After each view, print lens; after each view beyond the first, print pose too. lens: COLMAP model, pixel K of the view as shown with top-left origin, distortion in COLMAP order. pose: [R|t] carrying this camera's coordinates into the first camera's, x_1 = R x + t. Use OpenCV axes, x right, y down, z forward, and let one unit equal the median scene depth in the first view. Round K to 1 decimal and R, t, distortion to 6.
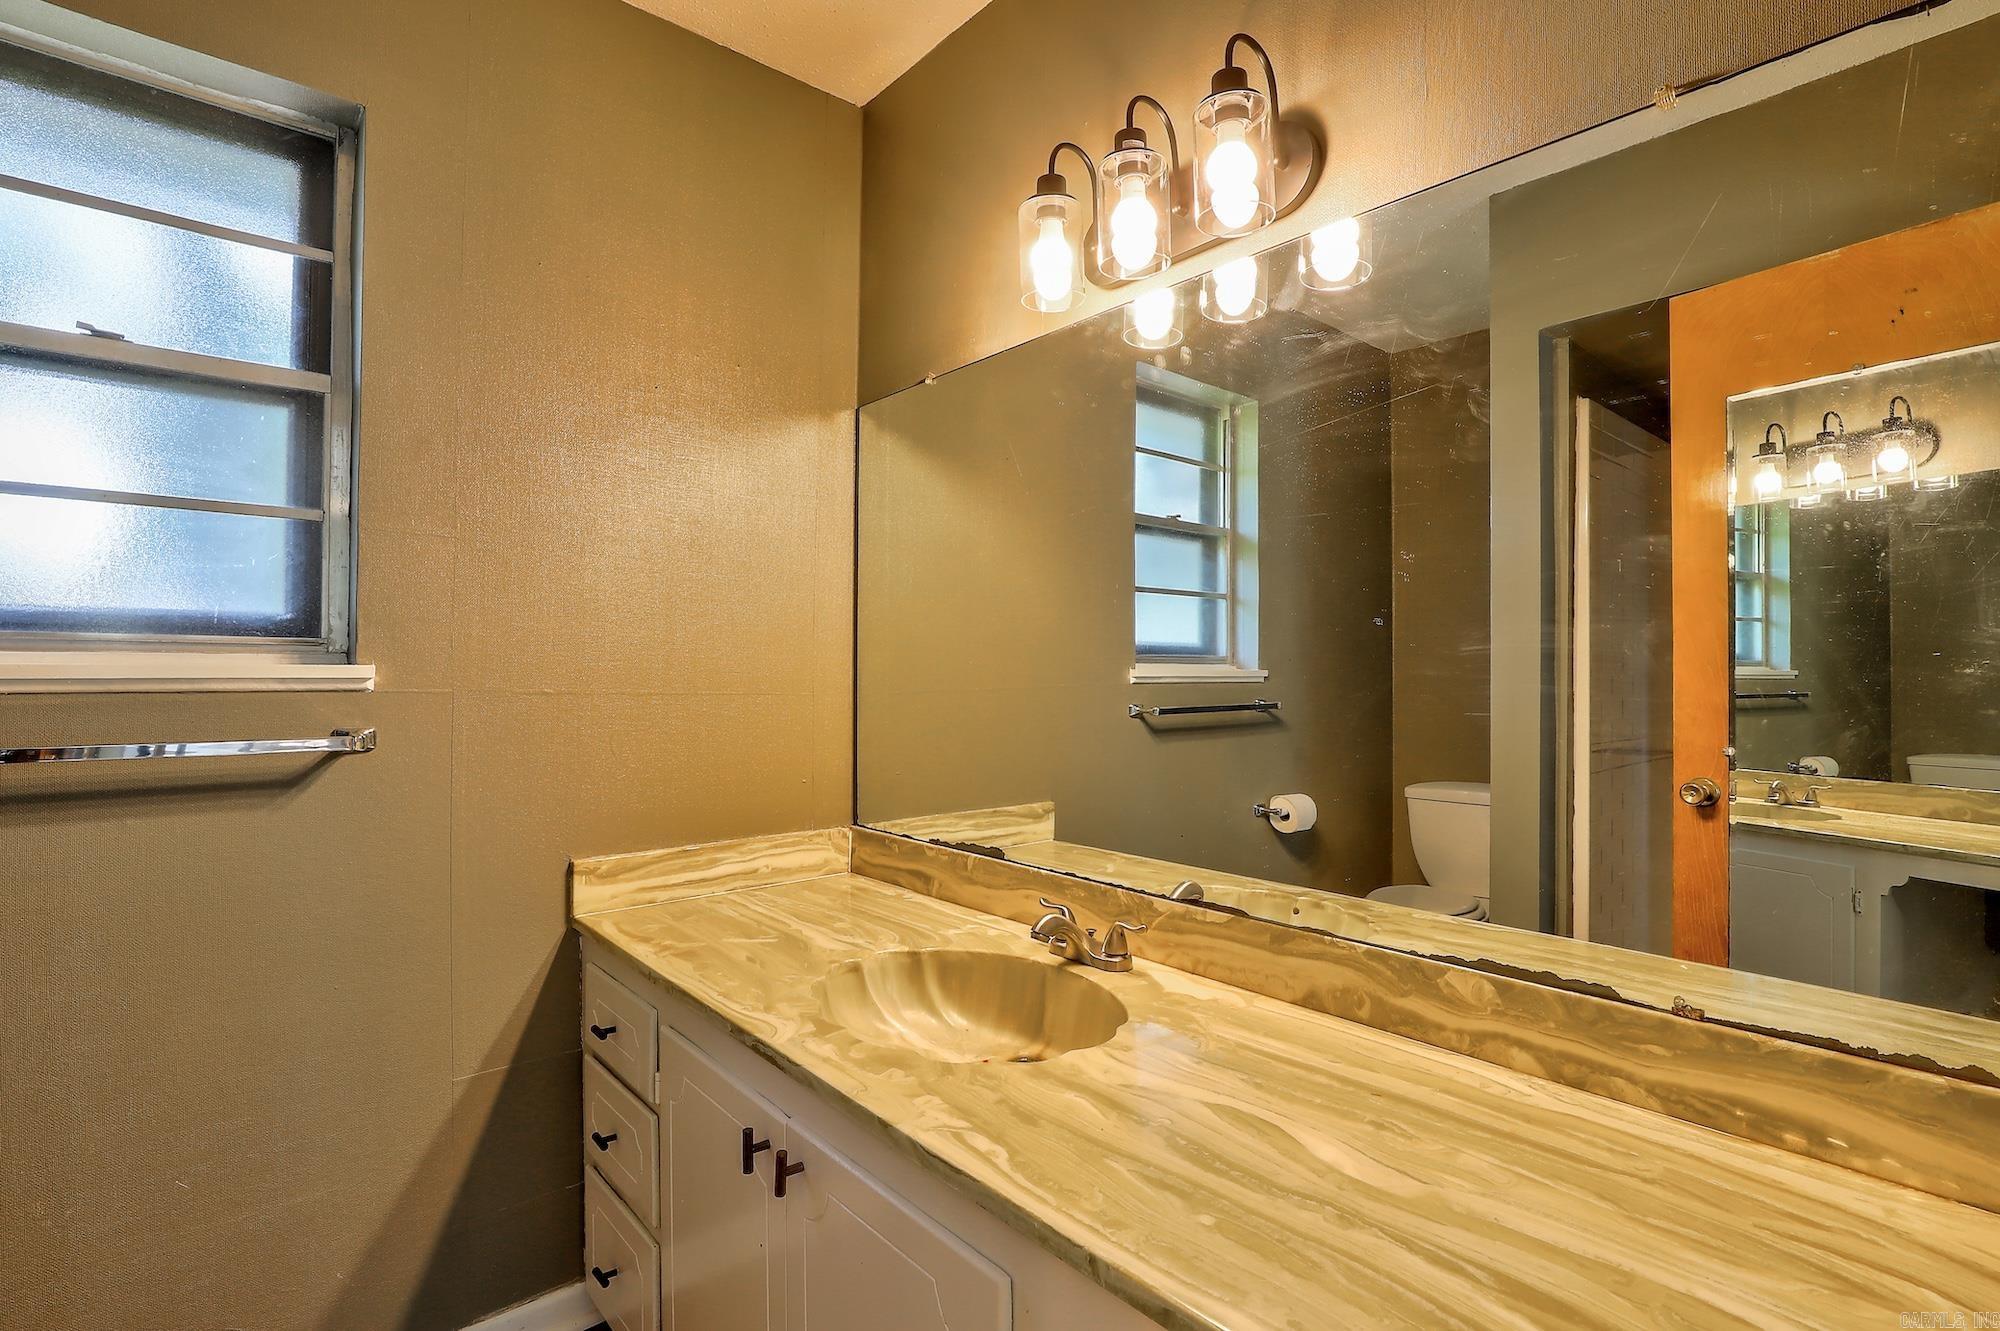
lens RADIAL K [[930.2, 0, 995.4], [0, 930.2, 682.1], [0, 0, 1]] dist [-0.030761, 0.000341]
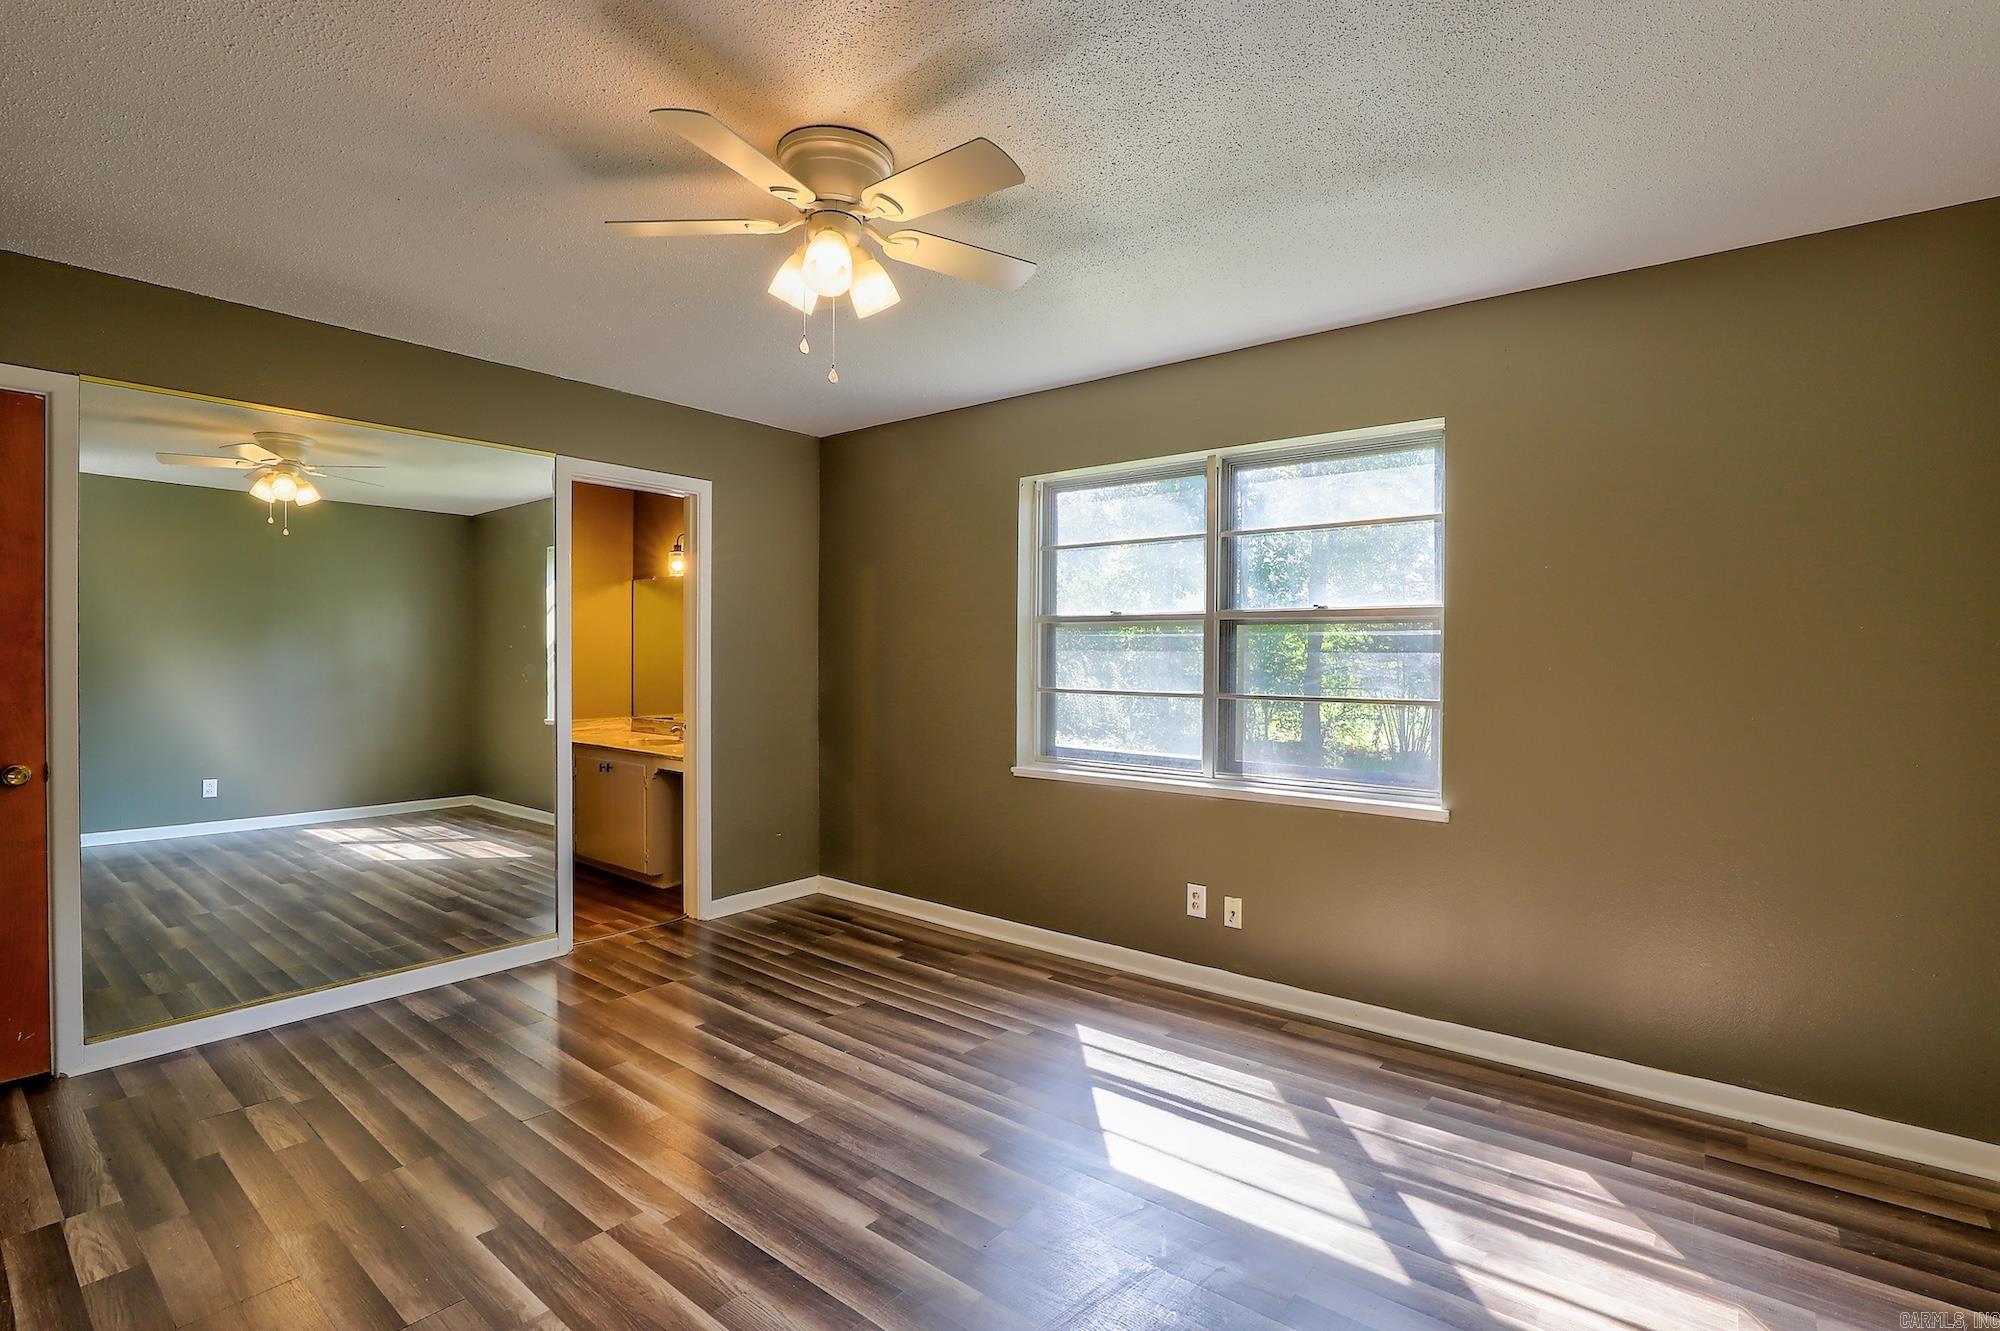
lens RADIAL K [[930.2, 0, 986.9], [0, 930.2, 663.0], [0, 0, 1]] dist [-0.030761, 0.000341]
pose [[0.985172, 0.006952, 0.171431, 0.494082], [-0.008134, 0.999948, 0.006192, -0.045675], [-0.171379, -0.007495, 0.985177, -2.282875]]
